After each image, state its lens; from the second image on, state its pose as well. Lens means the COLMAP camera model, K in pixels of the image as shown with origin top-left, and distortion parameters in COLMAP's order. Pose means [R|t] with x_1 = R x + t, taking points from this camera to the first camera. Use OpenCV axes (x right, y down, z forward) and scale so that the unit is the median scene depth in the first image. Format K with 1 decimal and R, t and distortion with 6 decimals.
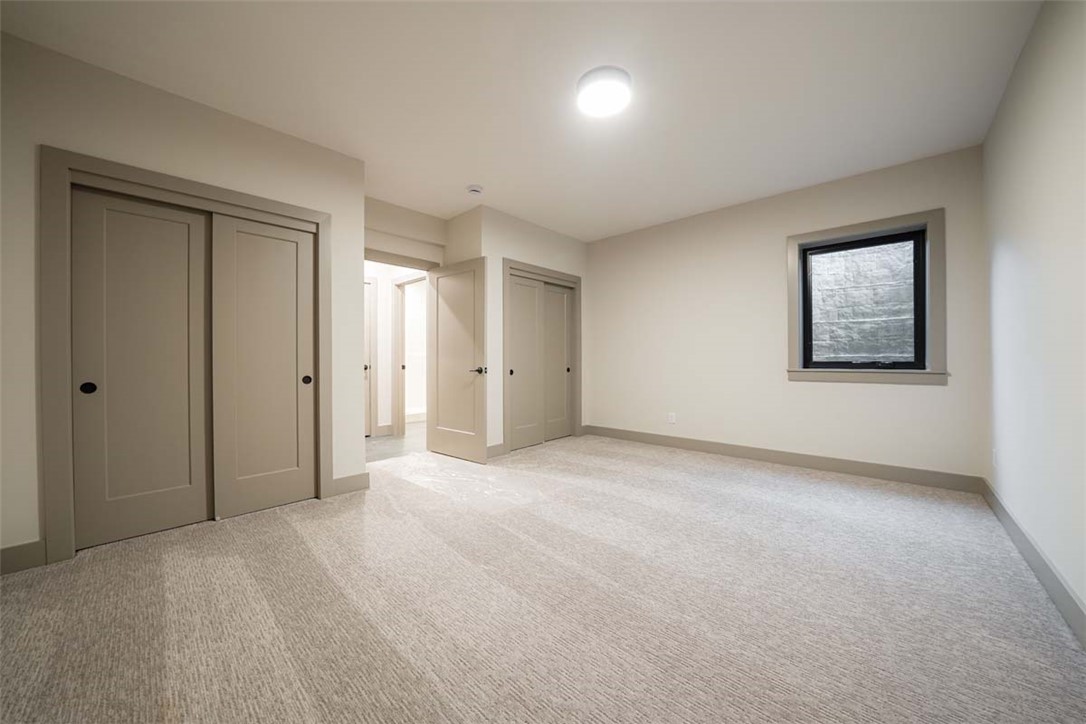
lens RADIAL K [[391.6, 0, 541.2], [0, 391.6, 361.9], [0, 0, 1]] dist [-0.017149, 0.000062]
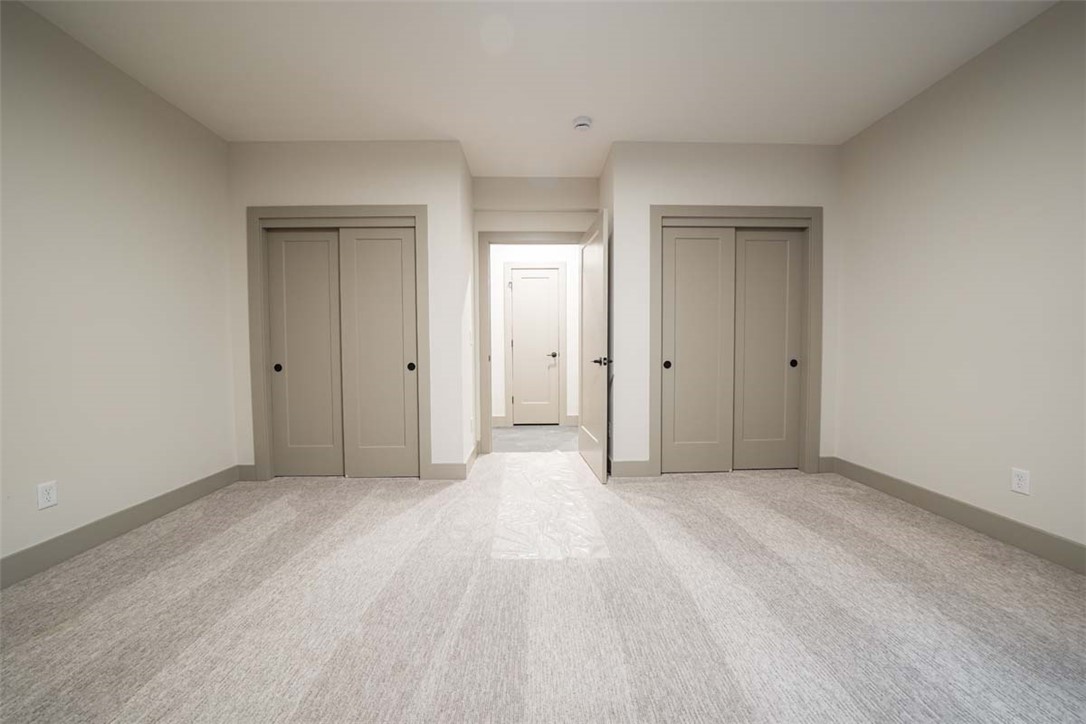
lens RADIAL K [[391.6, 0, 543.3], [0, 391.6, 361.1], [0, 0, 1]] dist [-0.017149, 0.000062]
pose [[0.692661, 0.026977, -0.720759, 0.420266], [-0.001228, 0.999343, 0.036225, -0.008559], [0.721262, -0.024206, 0.692239, 0.510256]]
